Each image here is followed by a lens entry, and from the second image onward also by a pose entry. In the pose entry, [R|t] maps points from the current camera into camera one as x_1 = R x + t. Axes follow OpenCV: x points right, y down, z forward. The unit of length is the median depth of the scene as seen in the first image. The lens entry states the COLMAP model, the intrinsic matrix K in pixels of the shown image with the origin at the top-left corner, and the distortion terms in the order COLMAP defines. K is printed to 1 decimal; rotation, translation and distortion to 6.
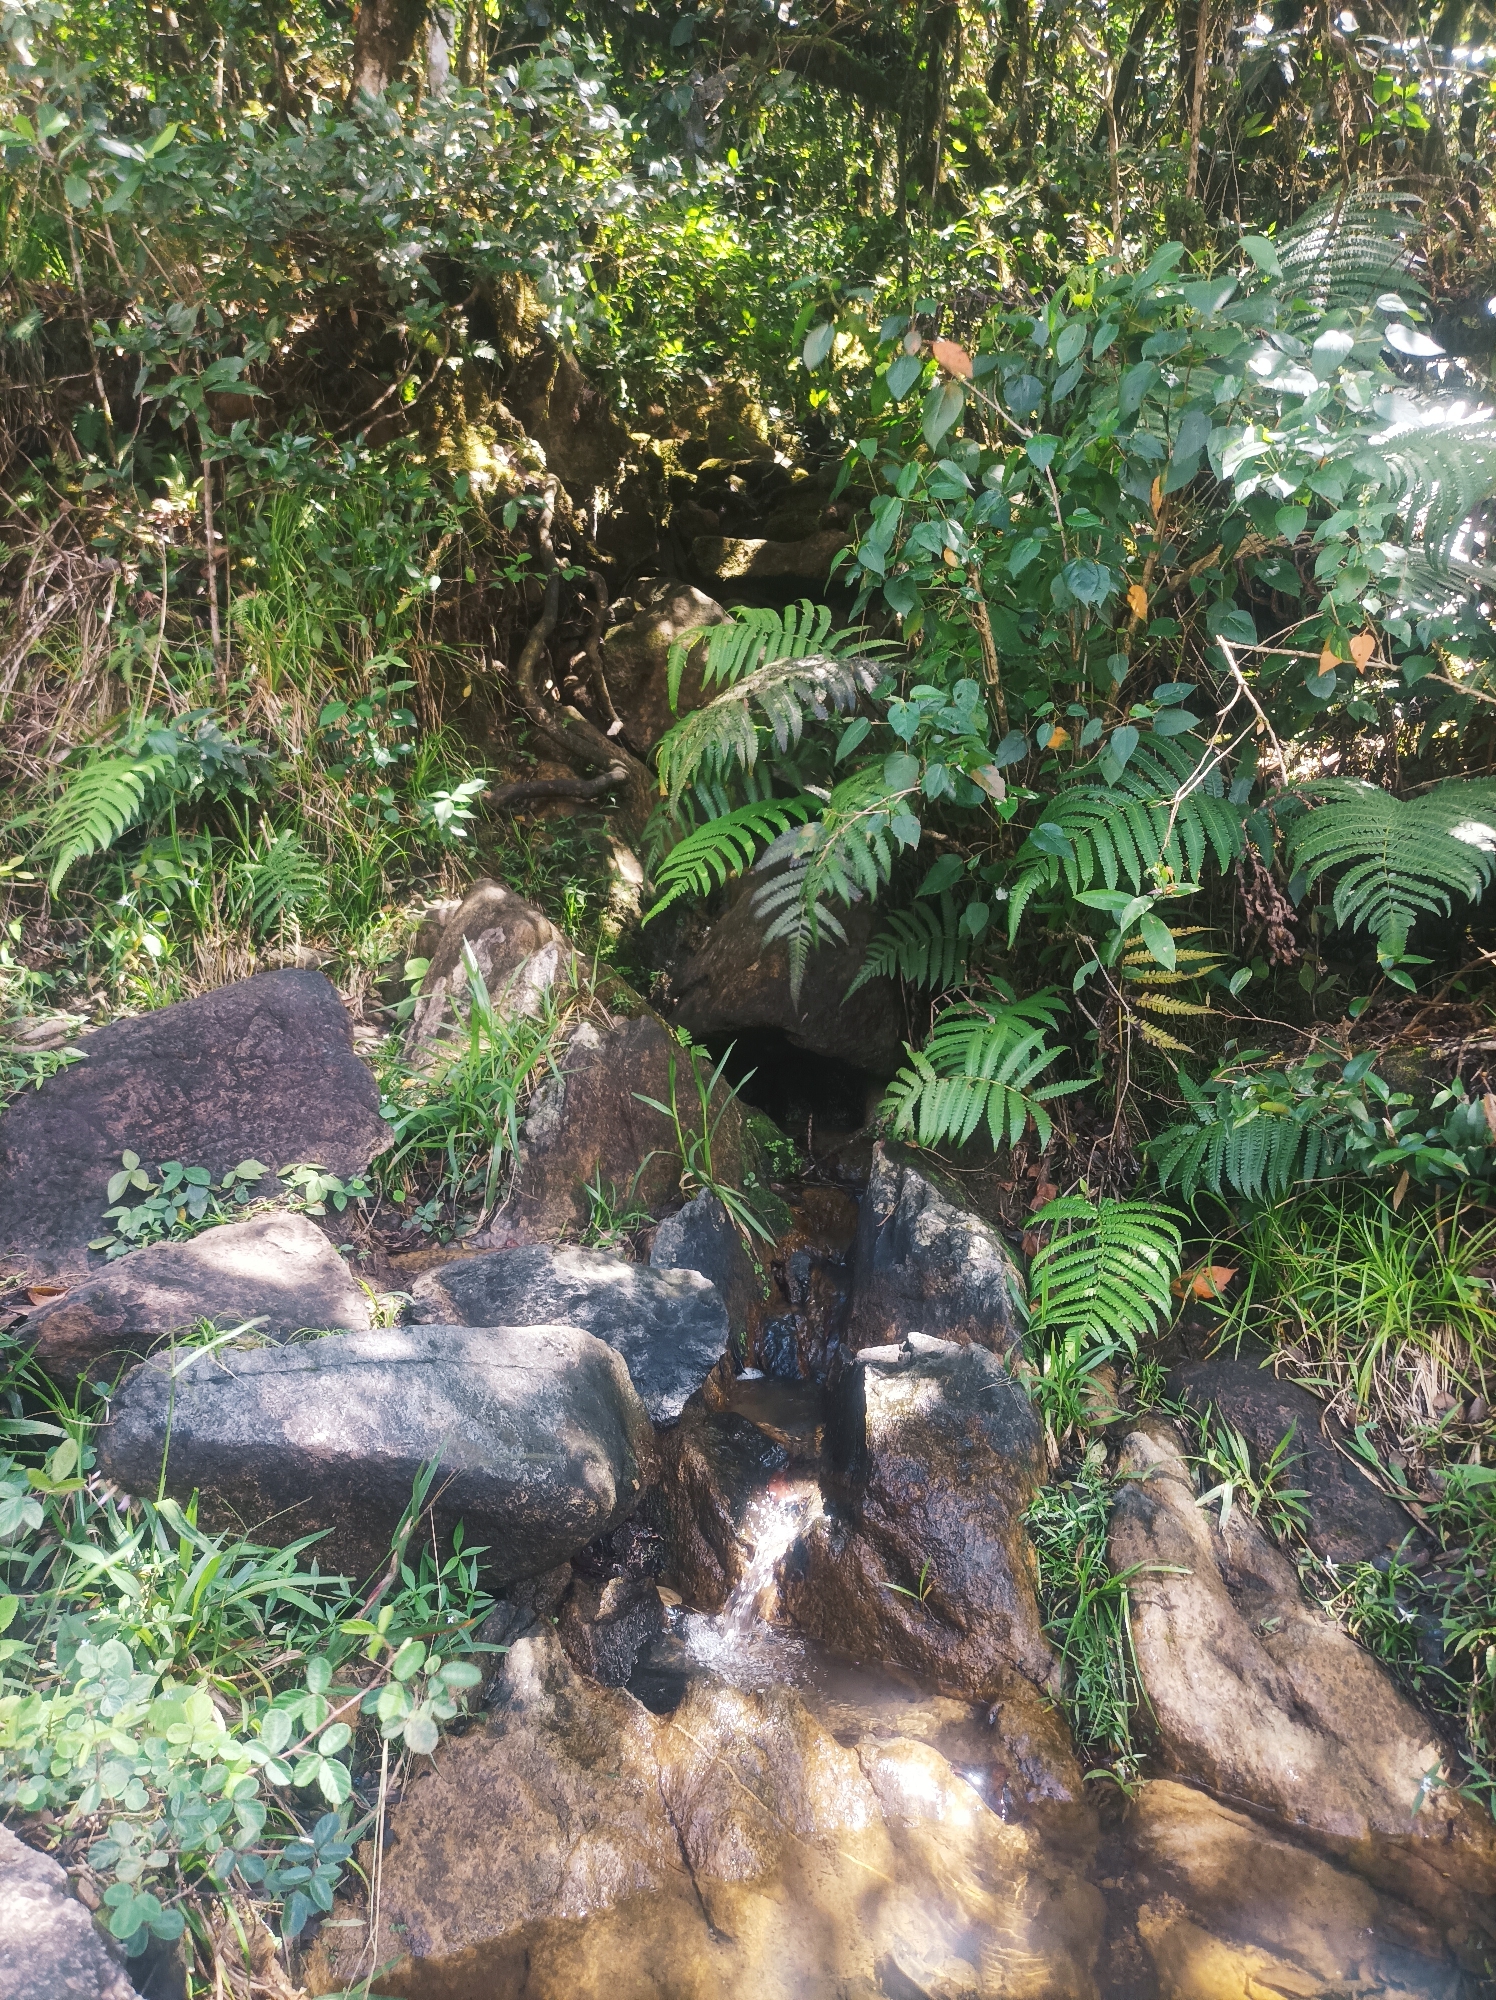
lens RADIAL K [[1524.0, 0, 748.0], [0, 1524.0, 1000.0], [0, 0, 1]] dist [0.019941, -0.003780]
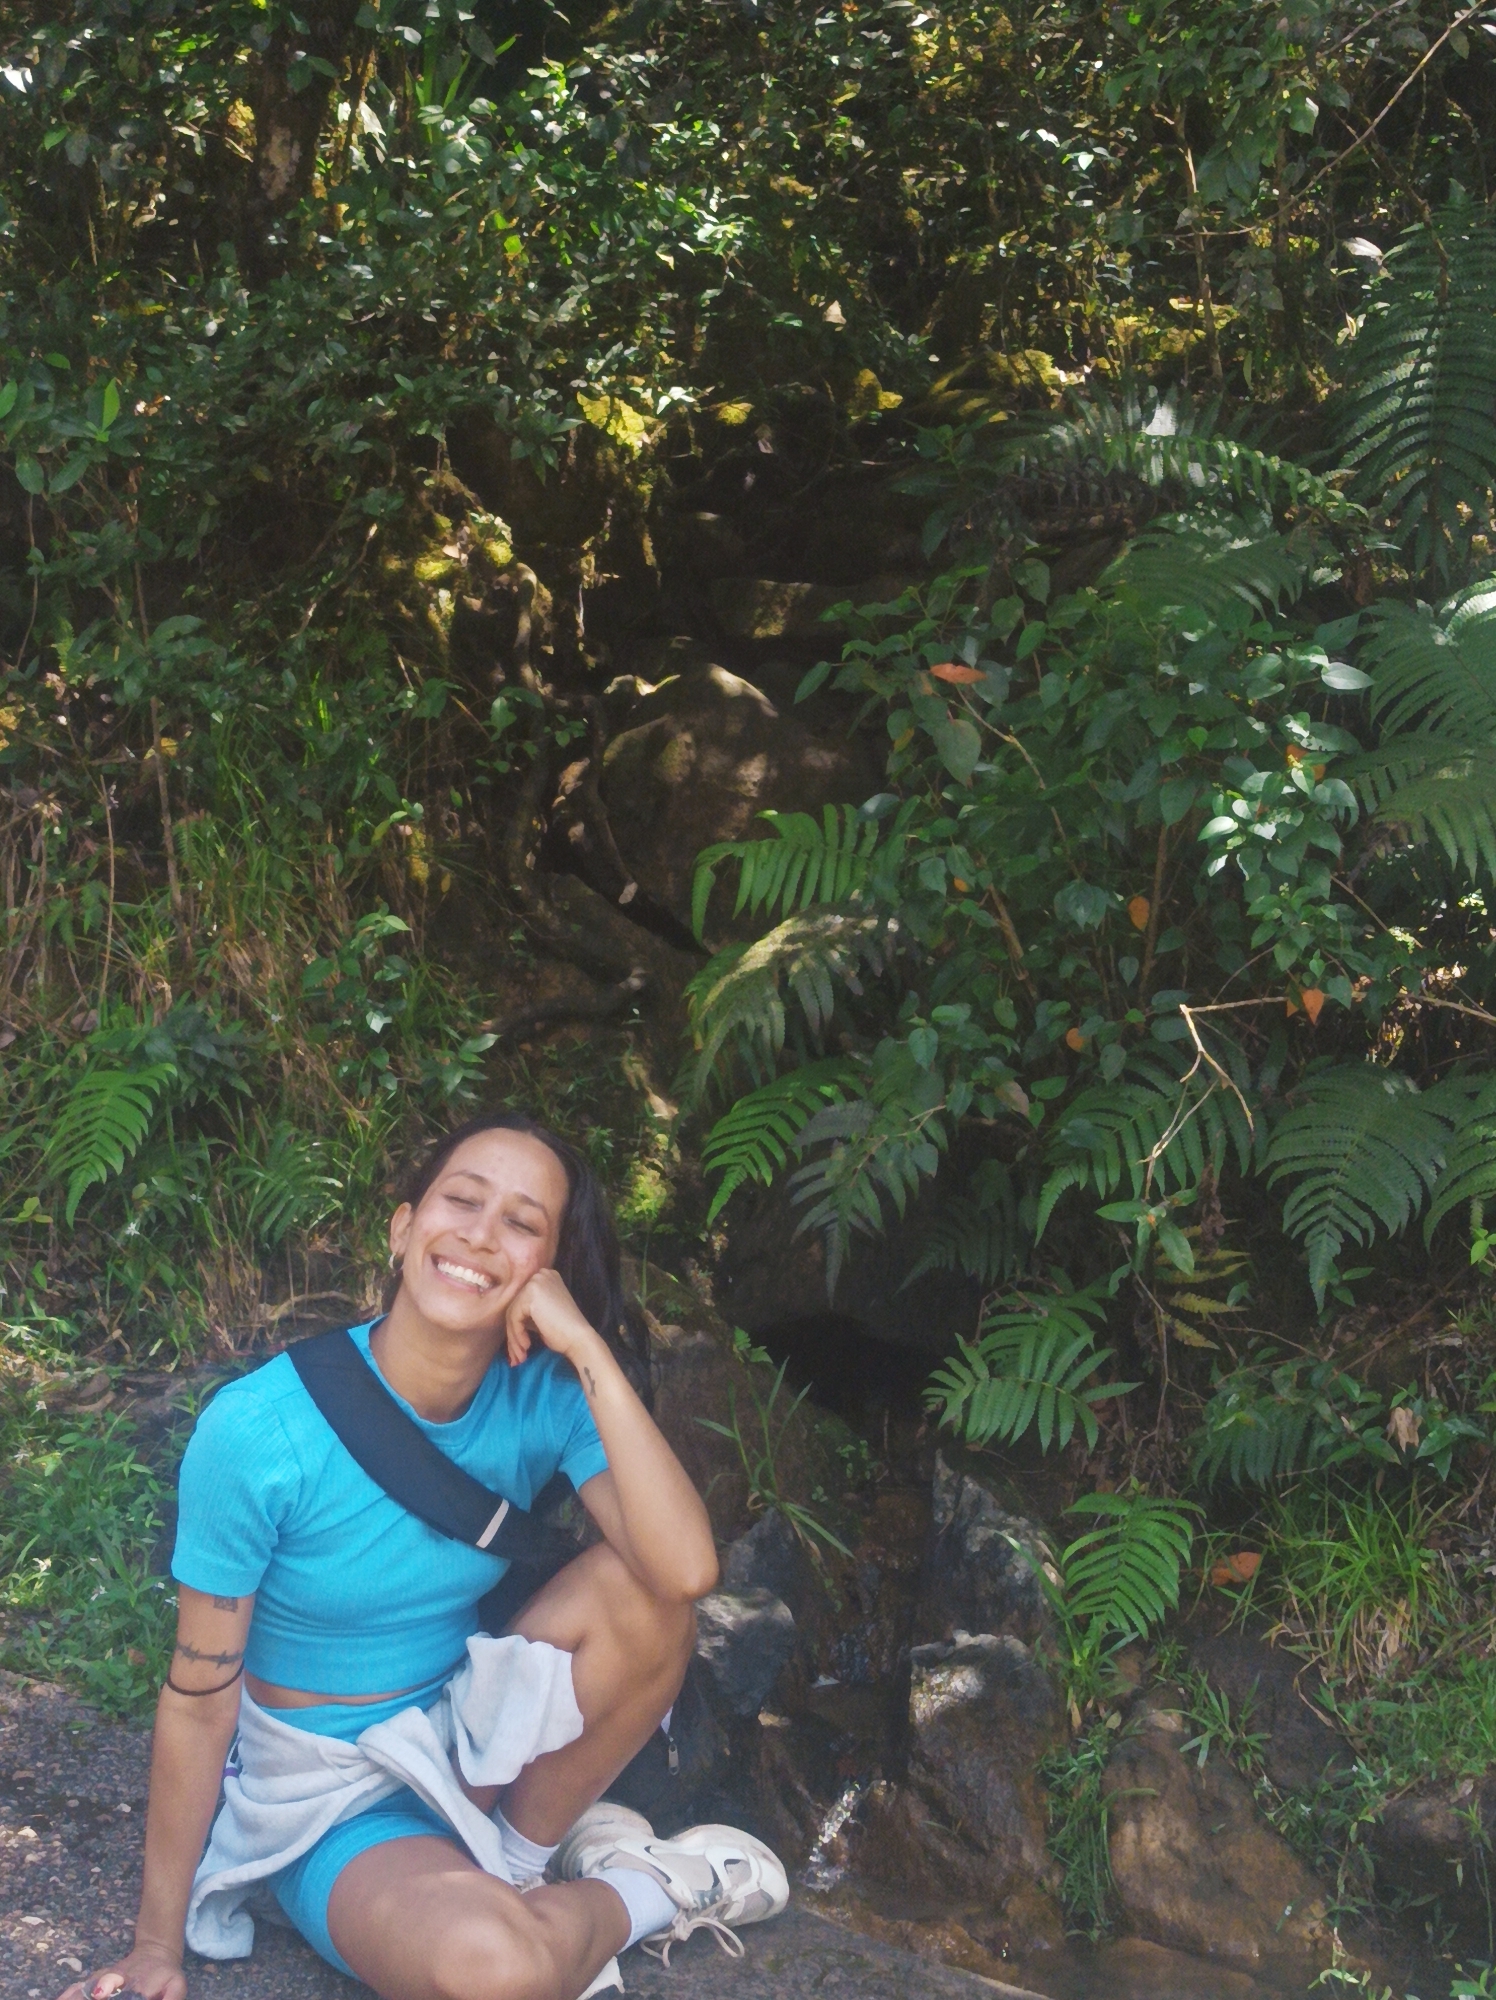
lens RADIAL K [[2726.3, 0, 748.0], [0, 2726.3, 1000.0], [0, 0, 1]] dist [-0.005309, 0.020290]
pose [[0.996567, -0.073087, -0.038879, 0.054431], [0.071473, 0.996582, -0.041416, -0.149015], [0.041773, 0.038495, 0.998385, -0.886151]]
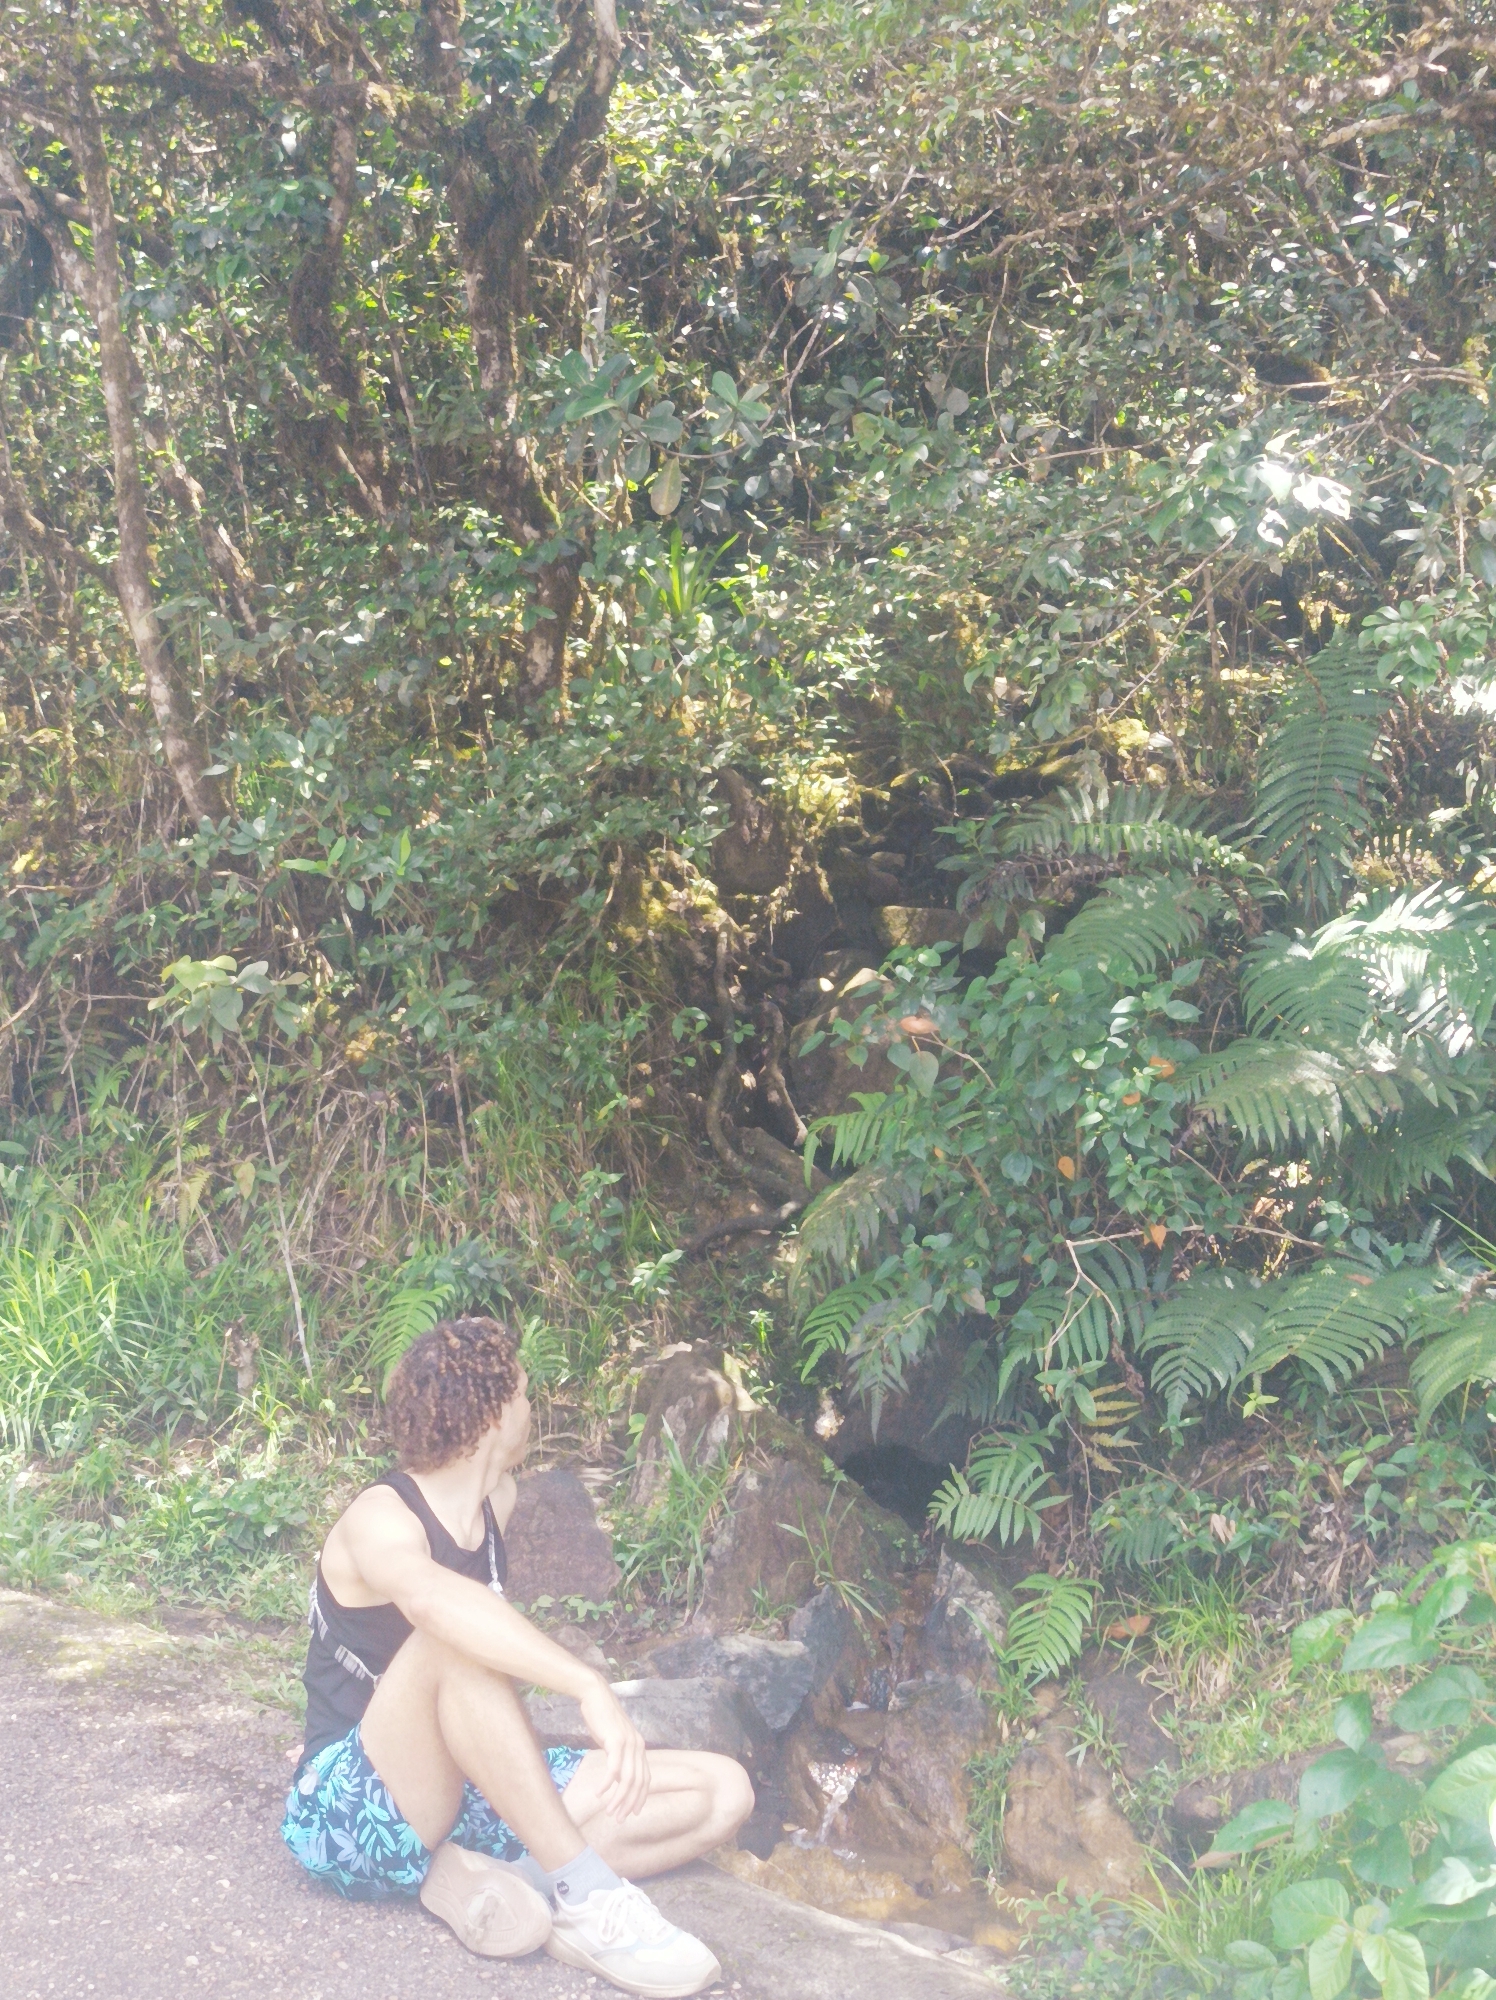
lens RADIAL K [[2046.4, 0, 748.0], [0, 2046.4, 1000.0], [0, 0, 1]] dist [-0.009571, -0.005110]
pose [[0.979083, -0.120662, -0.163818, 0.309164], [0.098805, 0.985825, -0.135597, -0.189373], [0.177857, 0.116575, 0.977127, -1.112387]]
